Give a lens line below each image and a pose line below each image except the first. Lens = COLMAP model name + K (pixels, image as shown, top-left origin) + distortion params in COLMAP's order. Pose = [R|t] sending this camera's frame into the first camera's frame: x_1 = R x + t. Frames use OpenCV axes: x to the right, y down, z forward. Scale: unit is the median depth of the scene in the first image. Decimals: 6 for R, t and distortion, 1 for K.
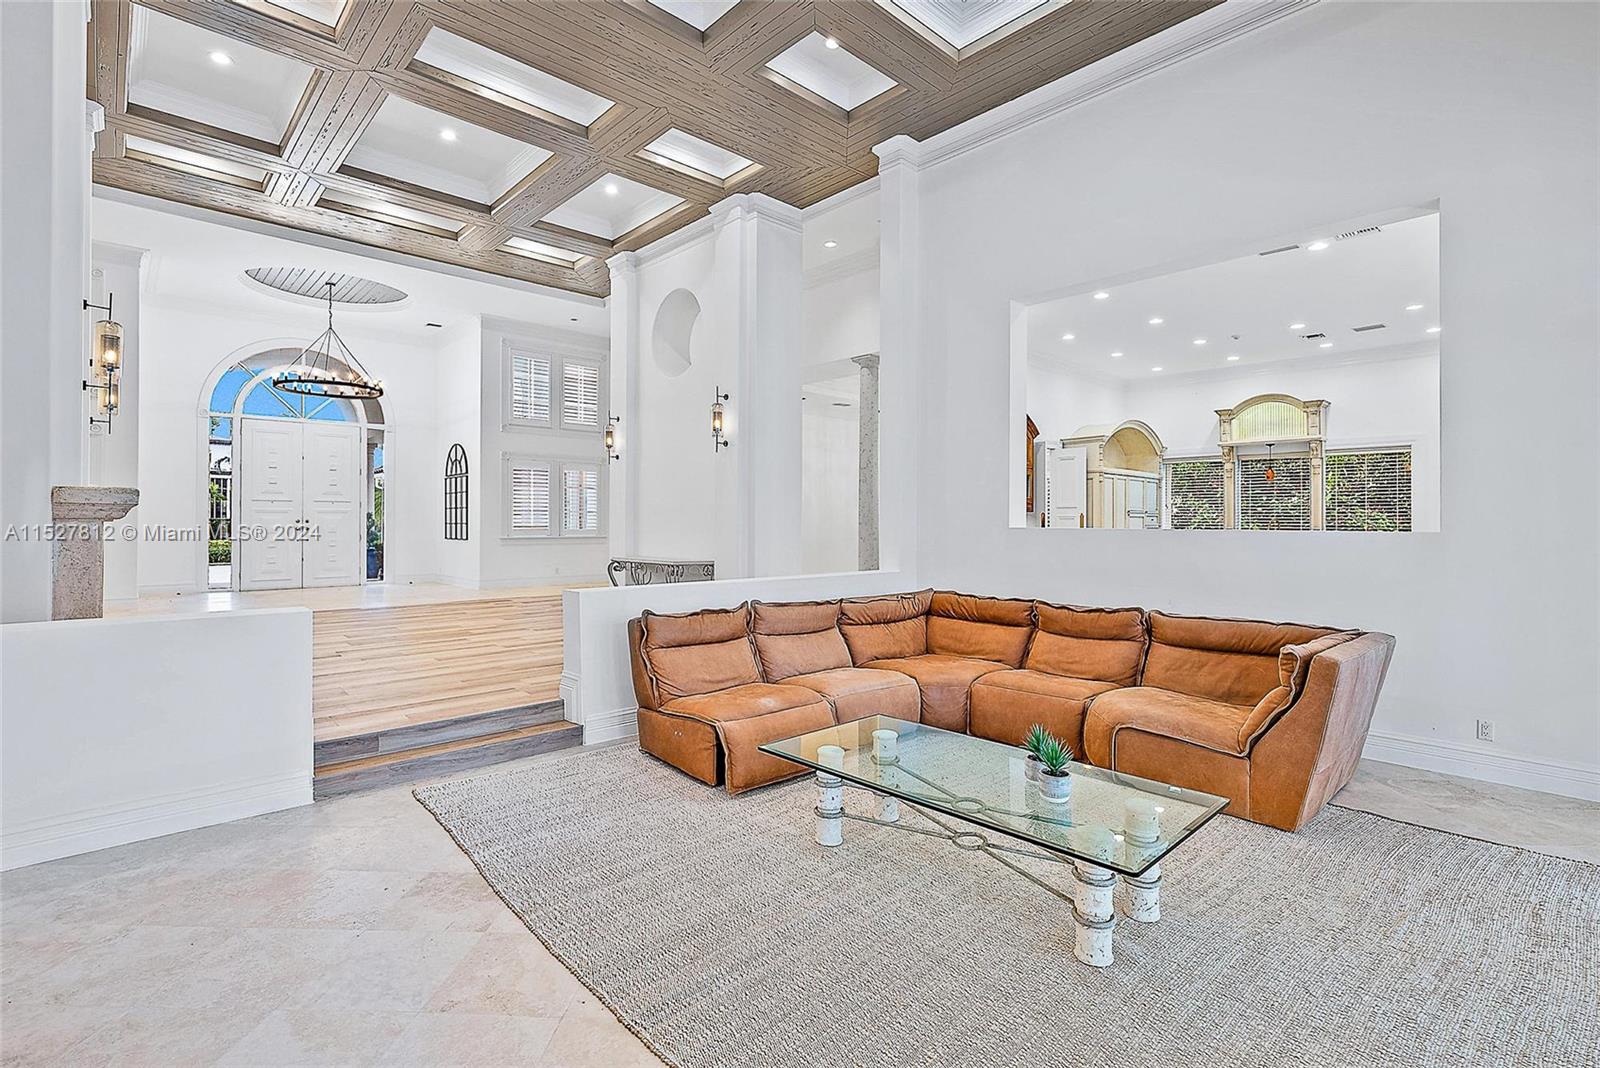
lens RADIAL K [[737.1, 0, 805.5], [0, 737.1, 529.5], [0, 0, 1]] dist [0.004396, -0.000244]
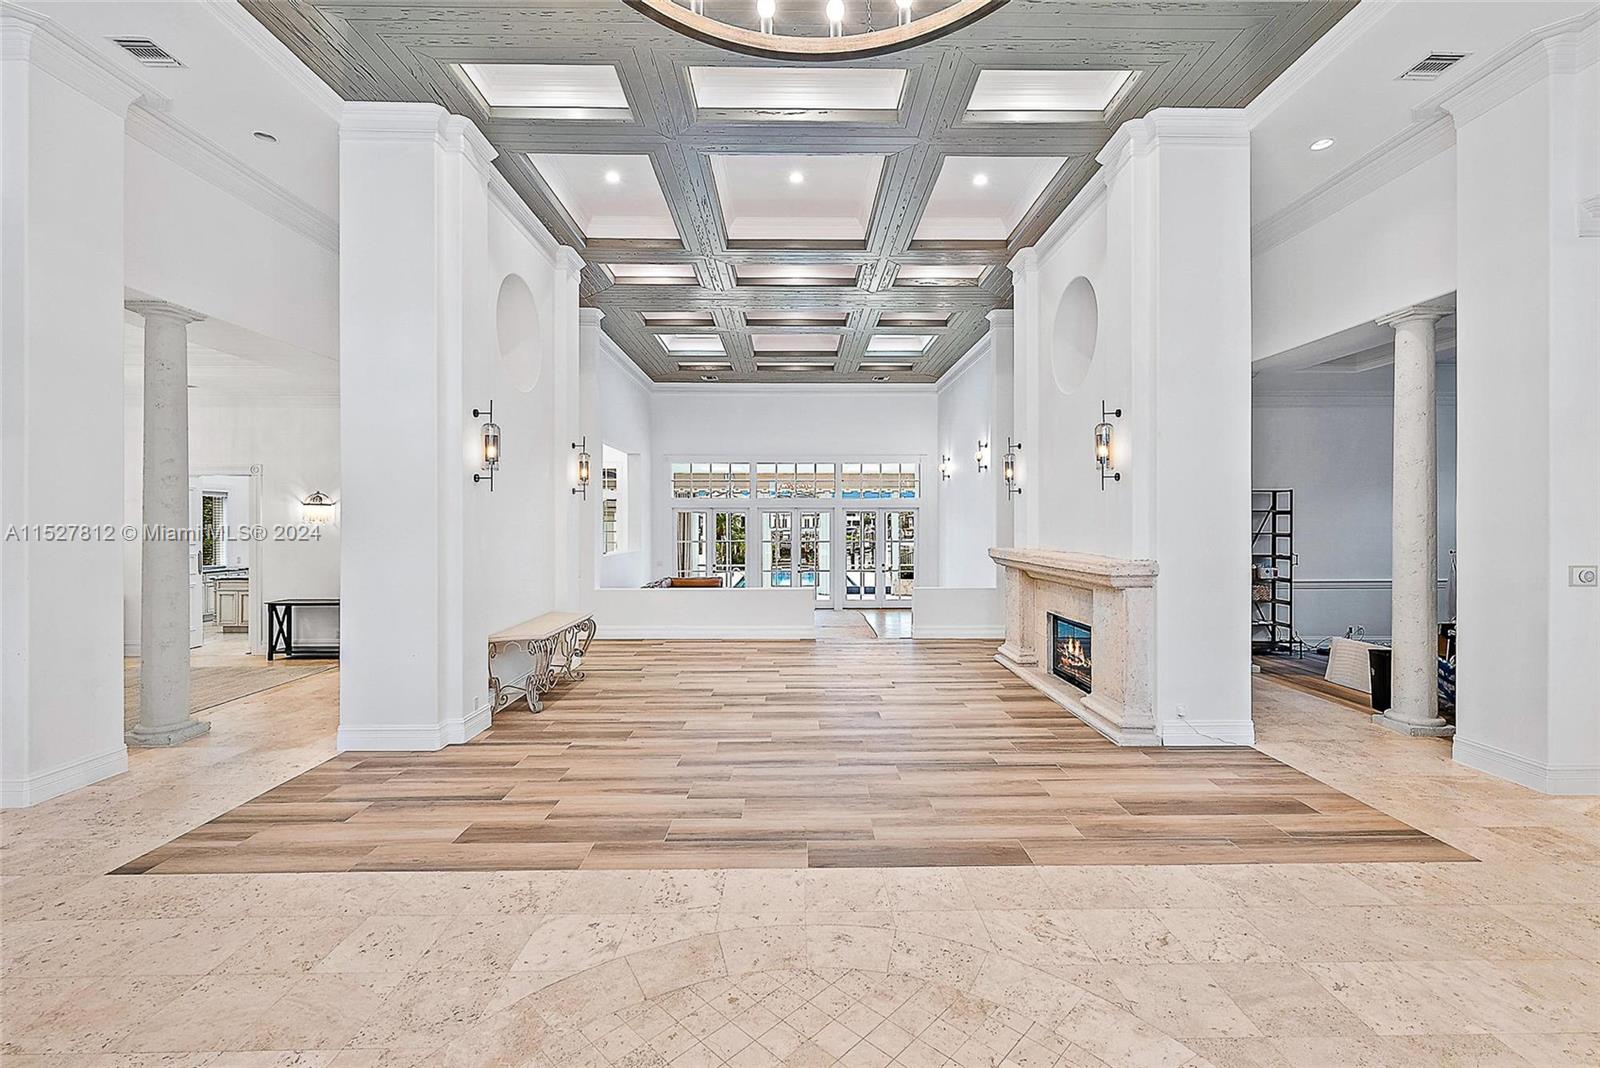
lens RADIAL K [[704.4, 0, 802.5], [0, 704.4, 533.8], [0, 0, 1]] dist [-0.000869, -0.000230]
pose [[0.730243, 0.009005, -0.683128, 0.121581], [-0.008721, 0.999955, 0.003859, -0.055439], [0.683131, 0.003140, 0.730289, 0.258977]]
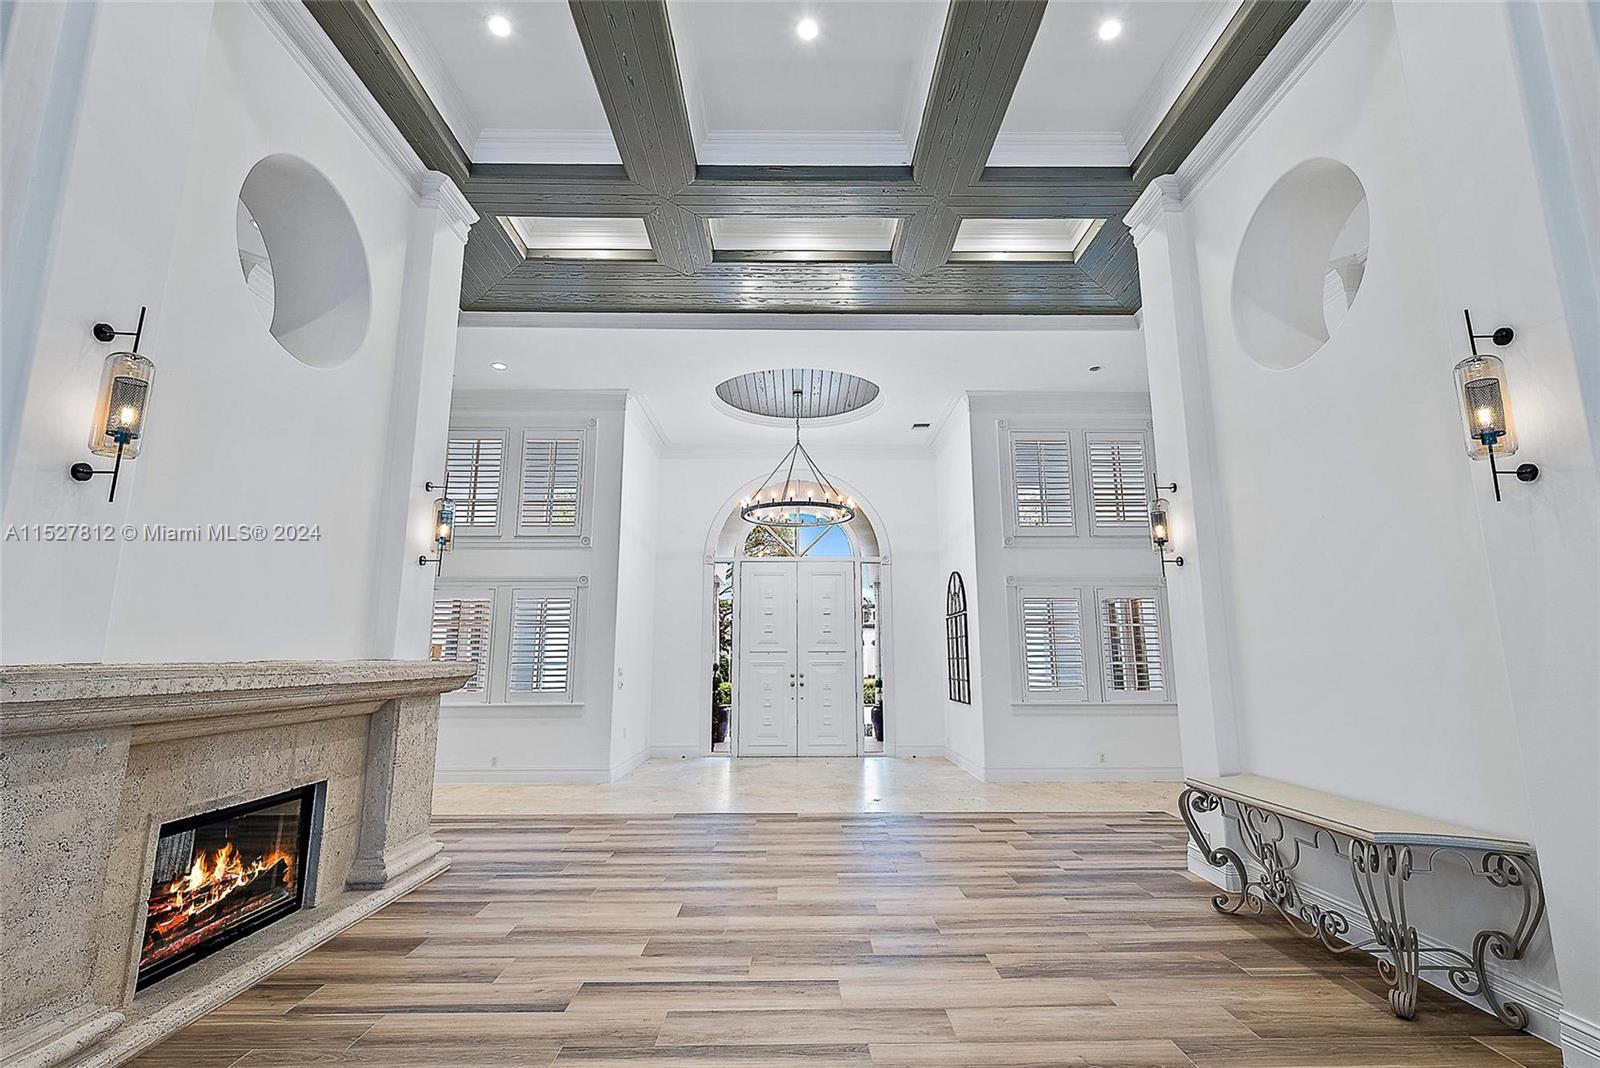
lens RADIAL K [[737.1, 0, 803.9], [0, 737.1, 523.4], [0, 0, 1]] dist [0.004396, -0.000244]
pose [[0.737991, -0.127786, -0.662601, -0.115665], [-0.002264, 0.981432, -0.191797, -0.028104], [0.674806, 0.143044, 0.723999, 0.492494]]
